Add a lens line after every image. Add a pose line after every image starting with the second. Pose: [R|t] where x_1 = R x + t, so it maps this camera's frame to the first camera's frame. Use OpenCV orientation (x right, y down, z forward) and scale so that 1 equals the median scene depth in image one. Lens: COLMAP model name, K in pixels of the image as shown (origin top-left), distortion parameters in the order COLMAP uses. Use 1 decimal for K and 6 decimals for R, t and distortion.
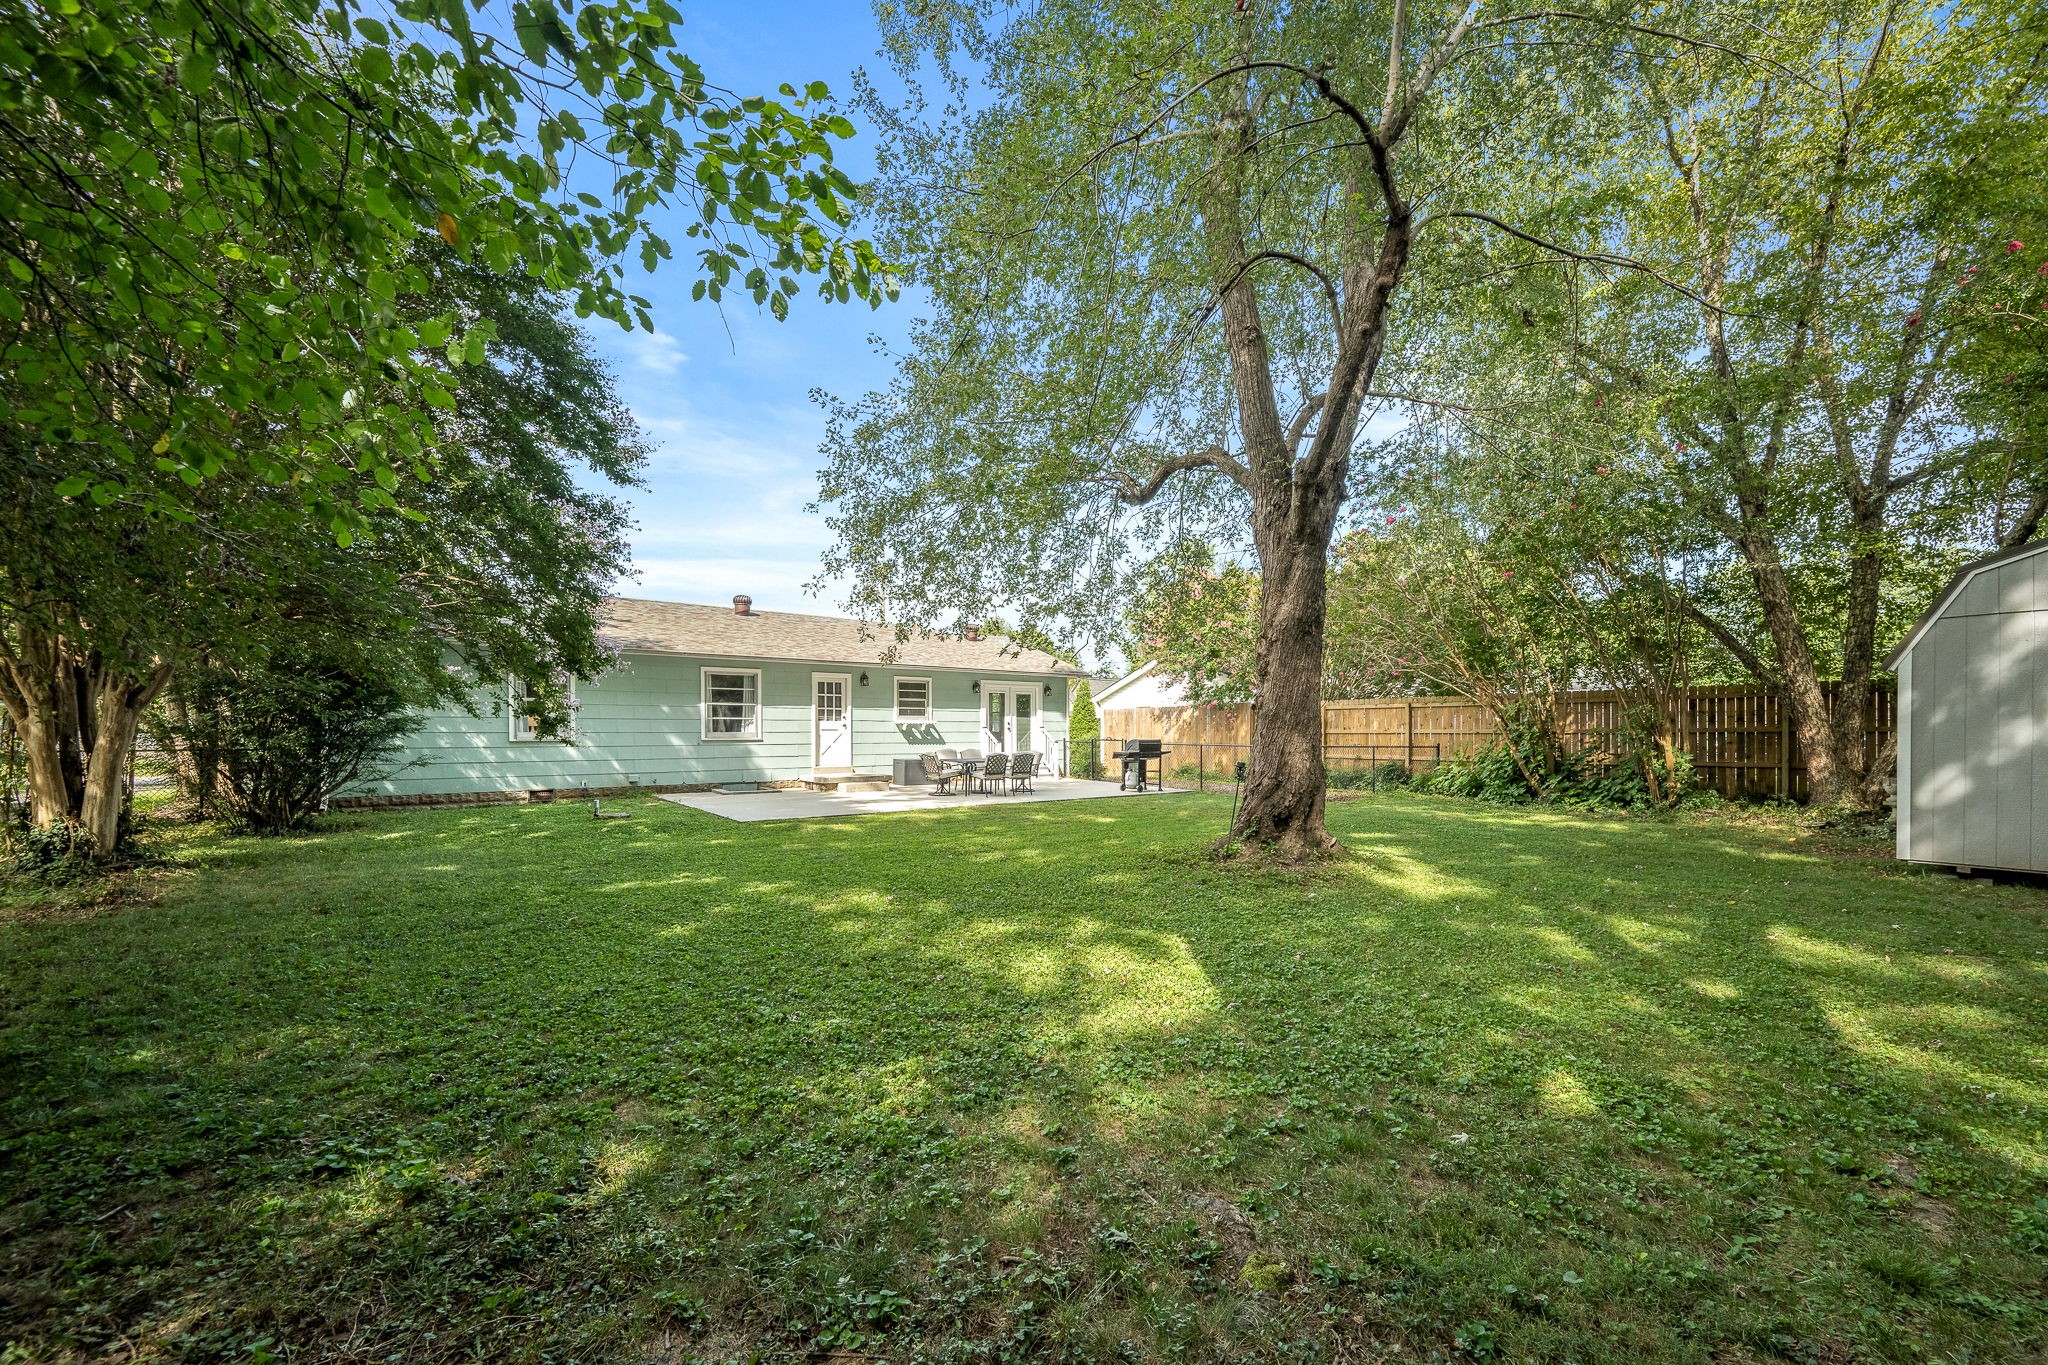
lens RADIAL K [[826.7, 0, 1044.6], [0, 826.7, 731.5], [0, 0, 1]] dist [-0.000950, -0.000028]
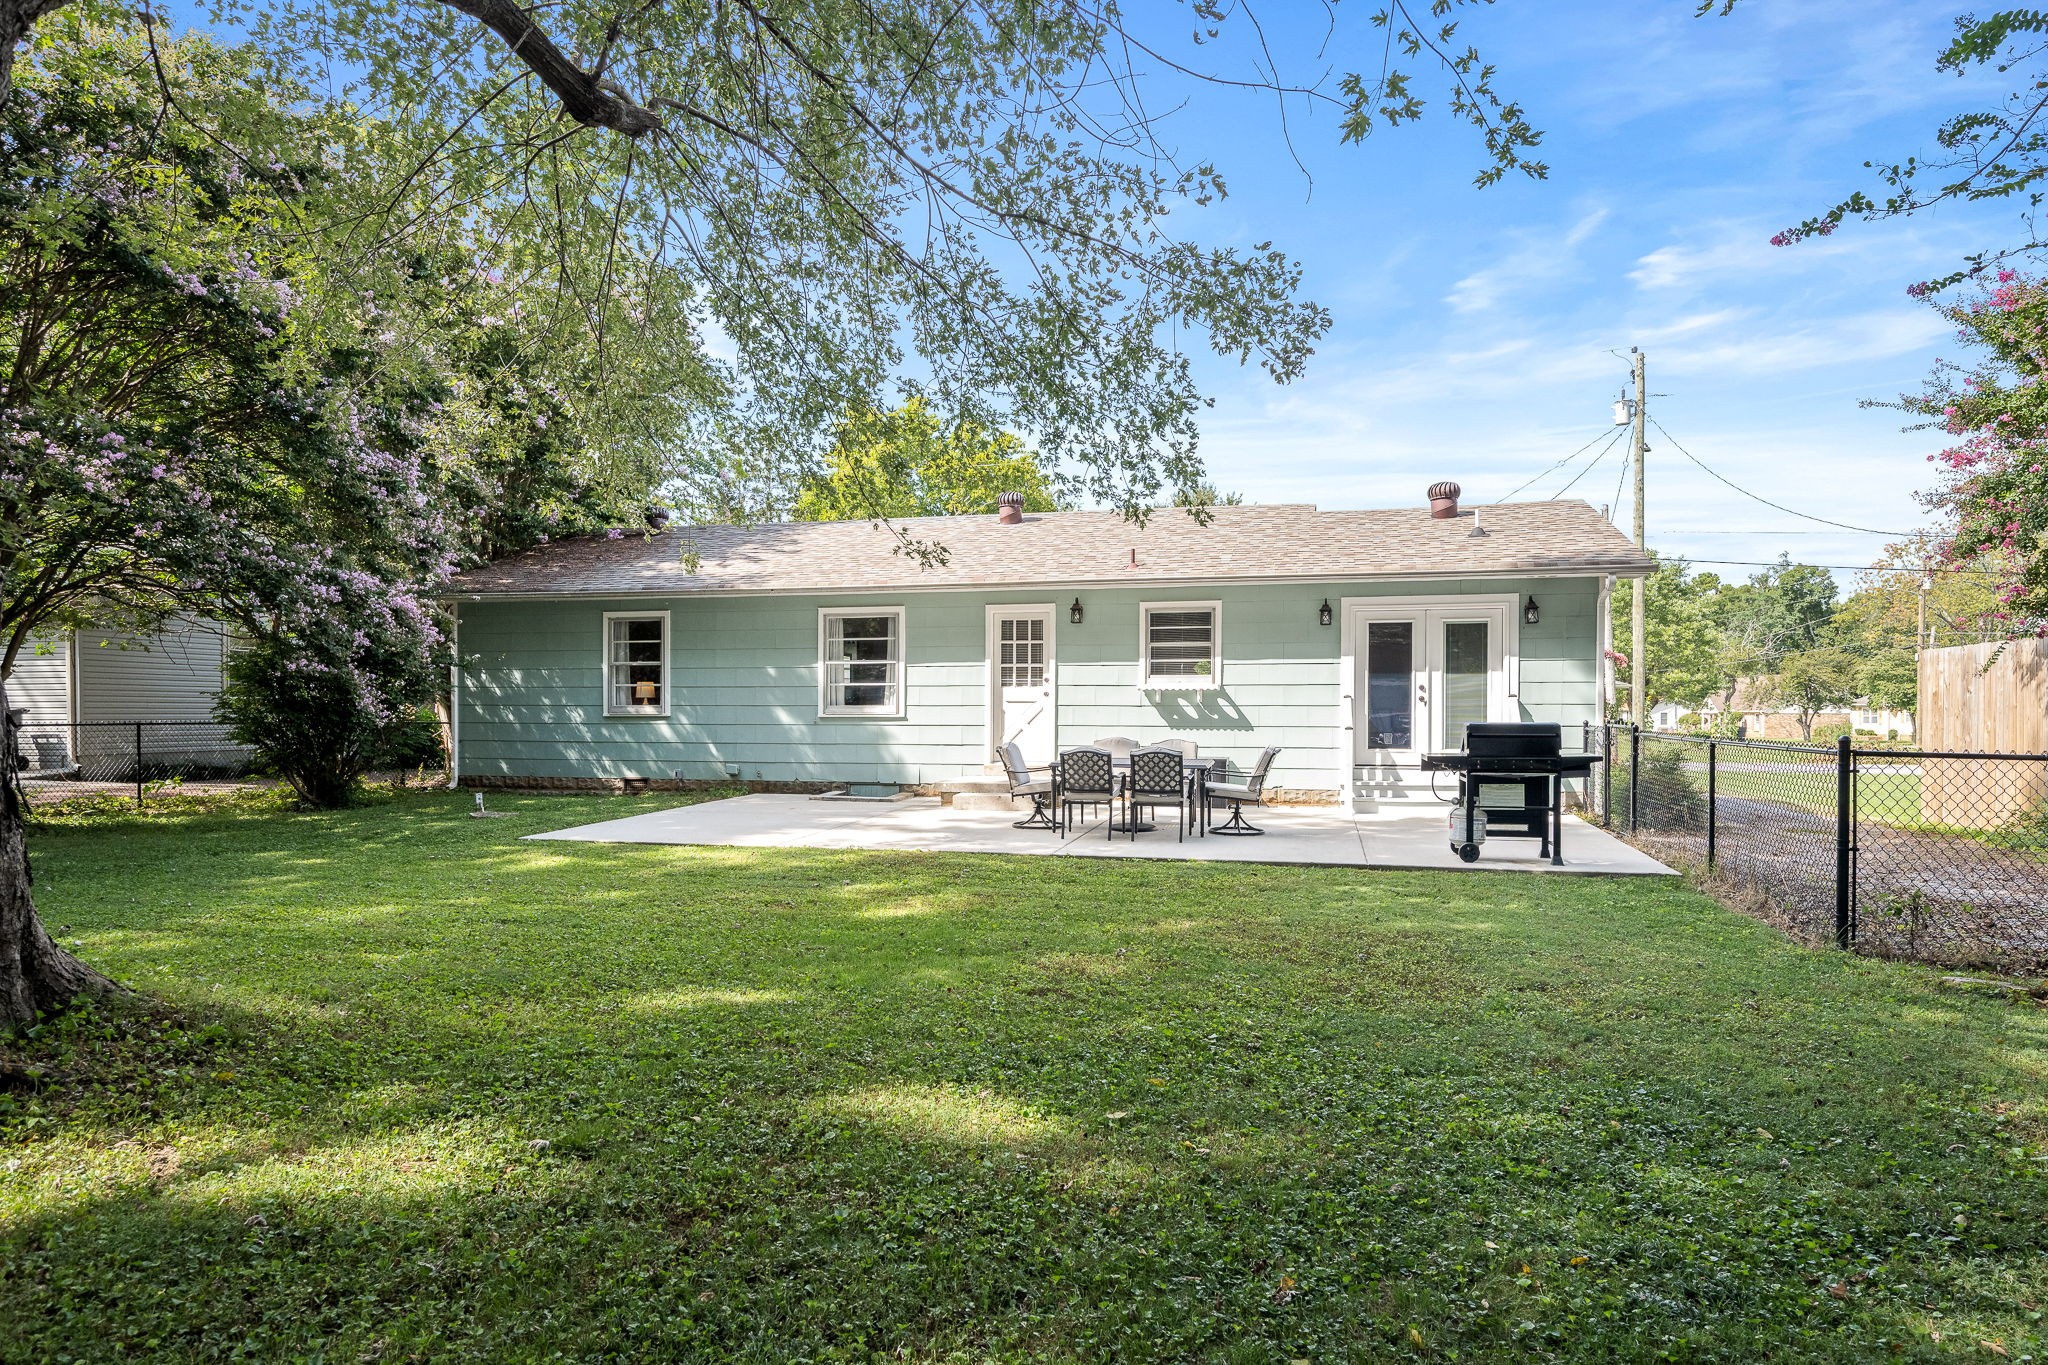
lens RADIAL K [[1219.4, 0, 1032.5], [0, 1219.4, 717.2], [0, 0, 1]] dist [0.002766, 0.000565]
pose [[0.591685, 0.005921, -0.806147, 0.468670], [-0.001656, 0.999980, 0.006129, 0.003940], [0.806168, -0.002291, 0.591683, 0.527433]]
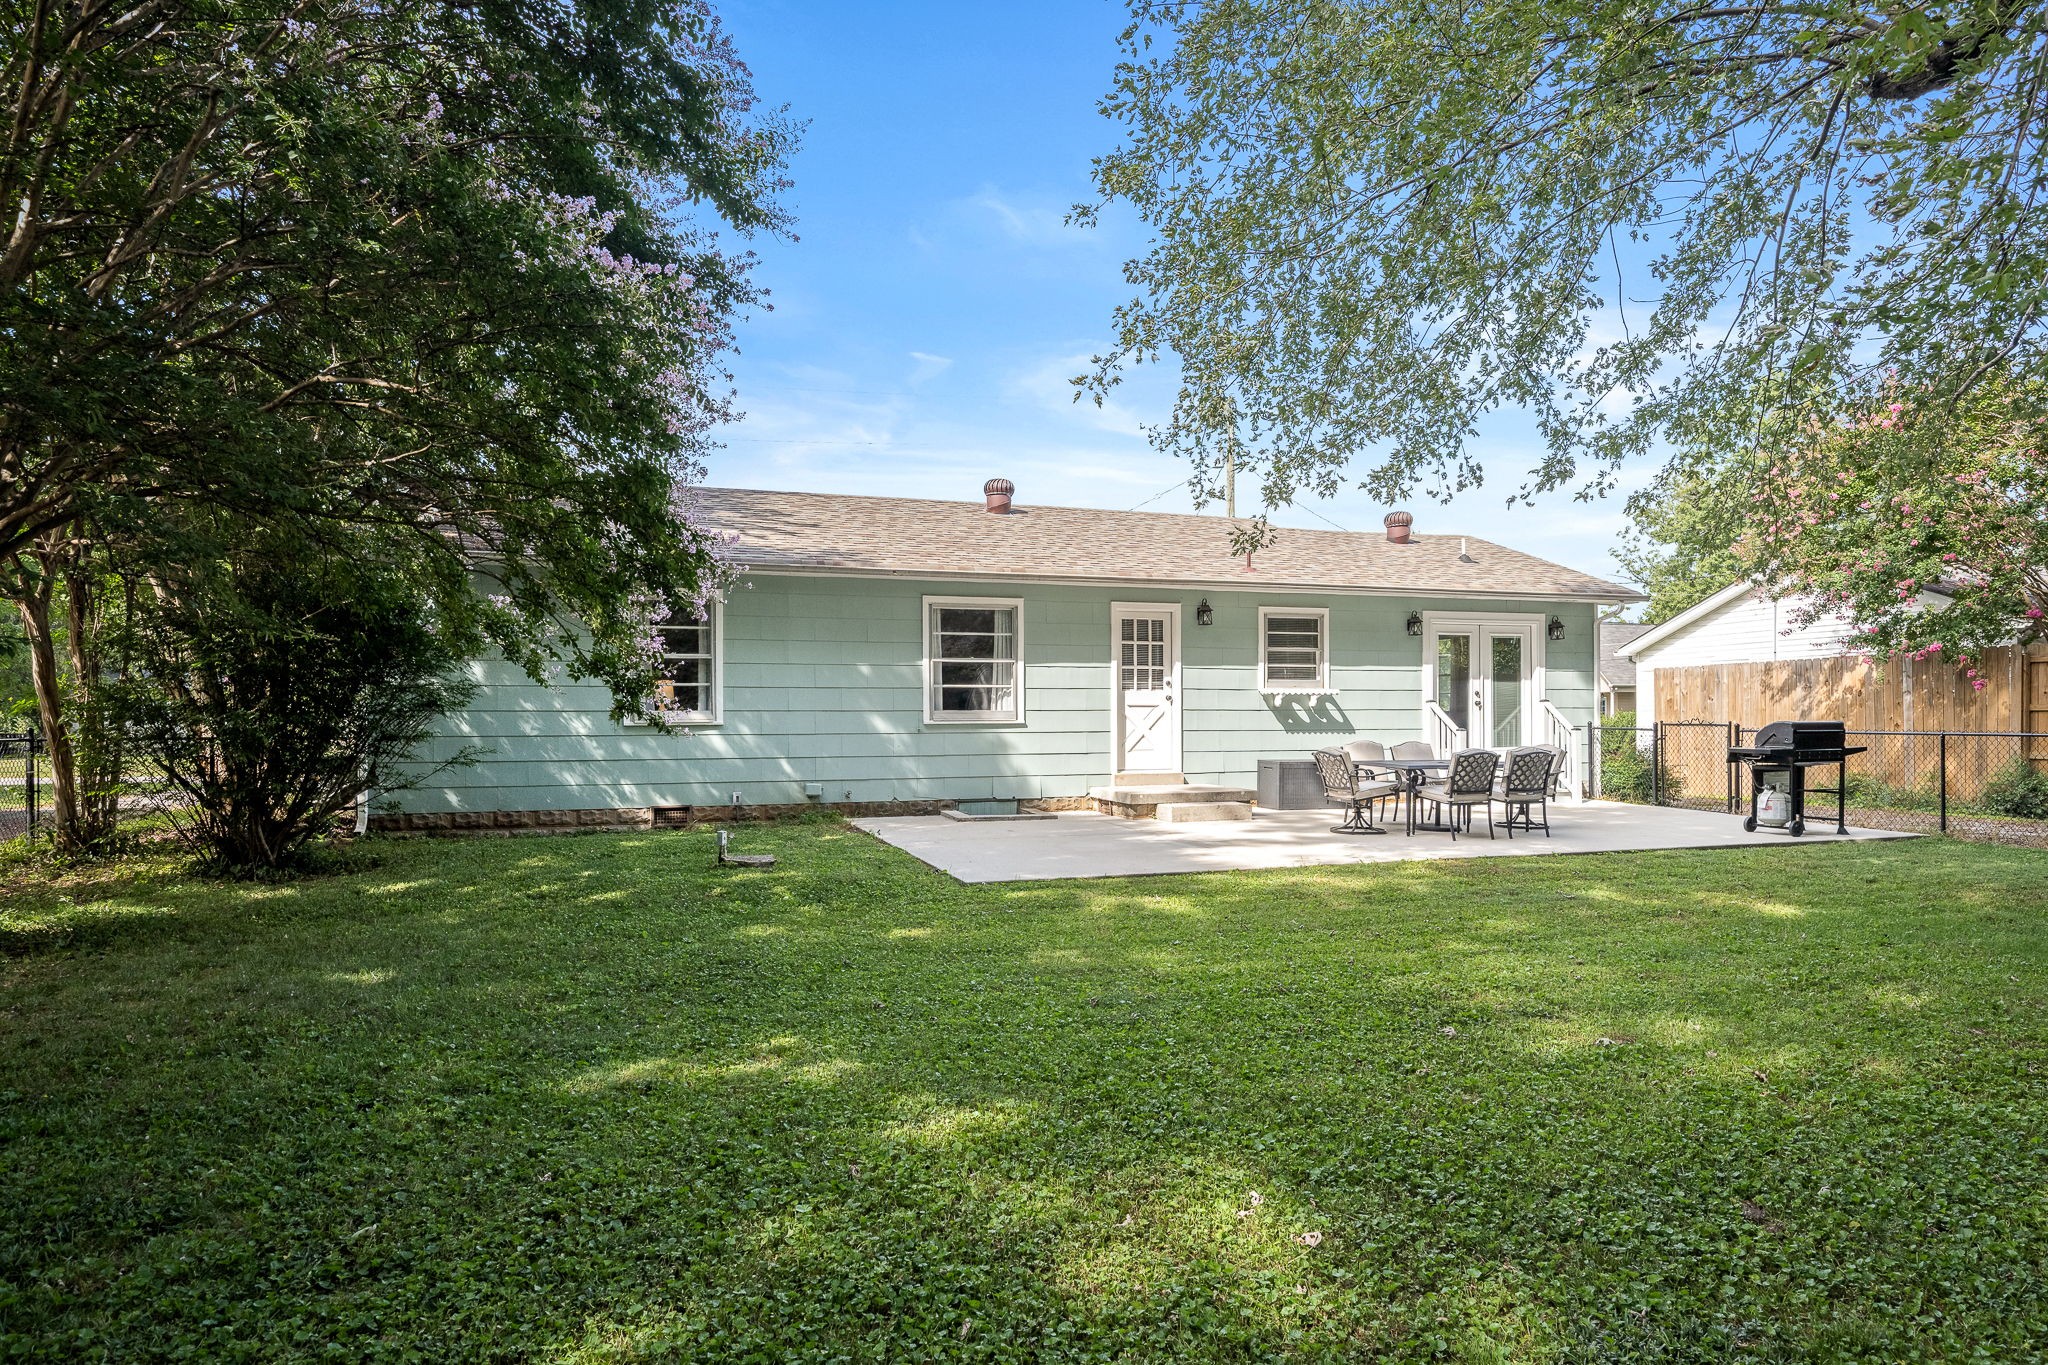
lens RADIAL K [[1219.4, 0, 1032.5], [0, 1219.4, 717.2], [0, 0, 1]] dist [0.002766, 0.000565]
pose [[0.938498, -0.003970, -0.345261, -0.051067], [0.003713, 0.999992, -0.001405, 0.006745], [0.345263, 0.000036, 0.938506, 0.223807]]
